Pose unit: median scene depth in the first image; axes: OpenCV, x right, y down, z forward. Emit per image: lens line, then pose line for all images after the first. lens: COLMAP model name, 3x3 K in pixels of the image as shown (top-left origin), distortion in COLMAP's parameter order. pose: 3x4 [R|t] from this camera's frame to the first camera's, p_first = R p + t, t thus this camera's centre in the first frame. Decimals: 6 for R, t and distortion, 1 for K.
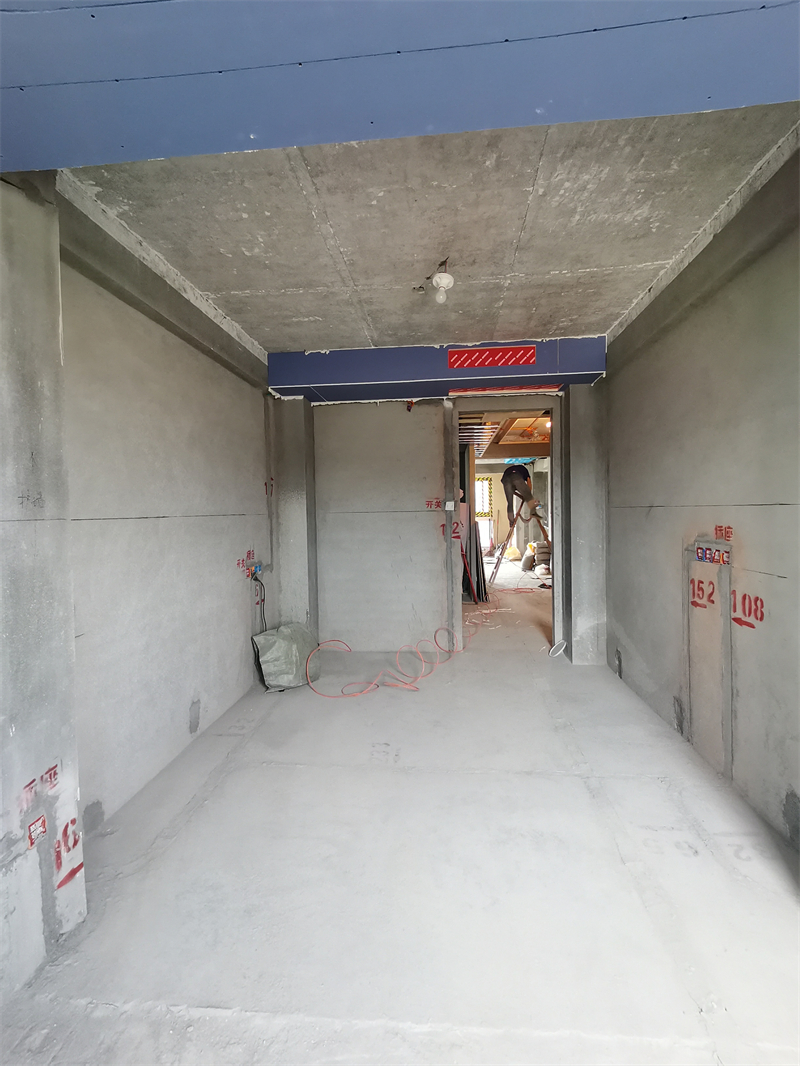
lens RADIAL K [[519.5, 0, 400.0], [0, 519.5, 533.0], [0, 0, 1]] dist [0.084994, -0.074971]
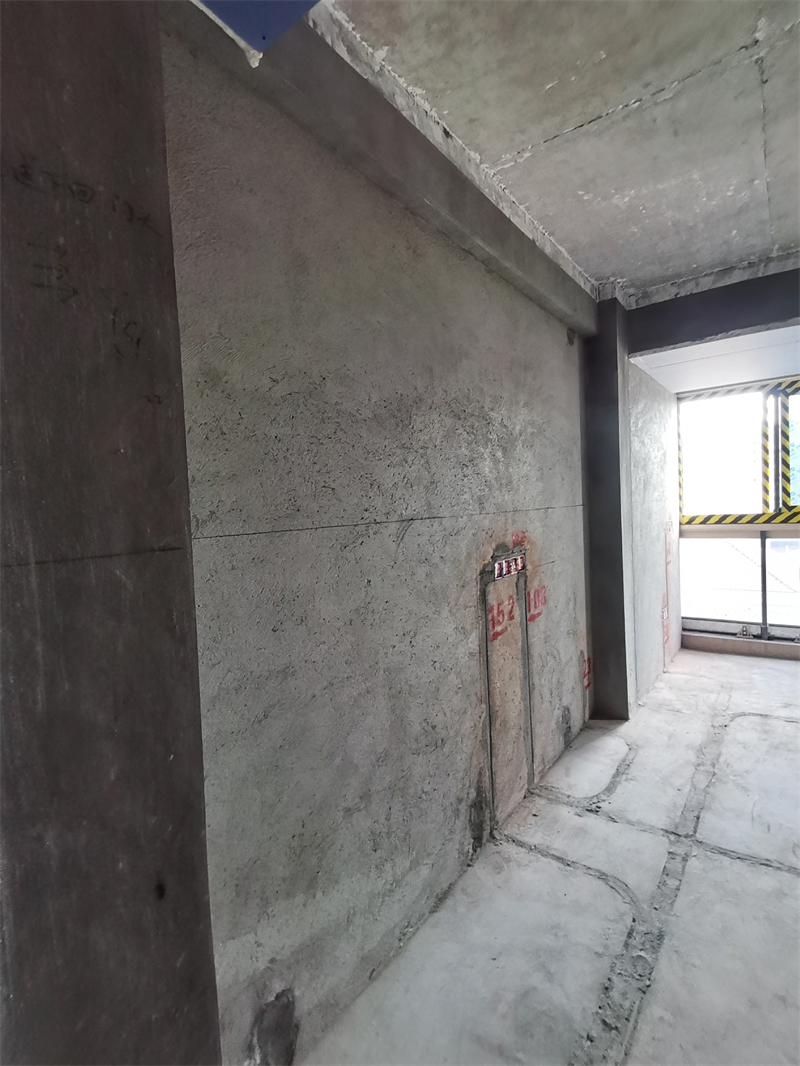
lens RADIAL K [[519.5, 0, 400.0], [0, 519.5, 533.0], [0, 0, 1]] dist [0.084994, -0.074971]
pose [[-0.850492, 0.032833, 0.524962, 0.268962], [0.082099, 0.994104, 0.070834, -0.092748], [-0.519541, 0.103343, -0.848173, 1.812485]]
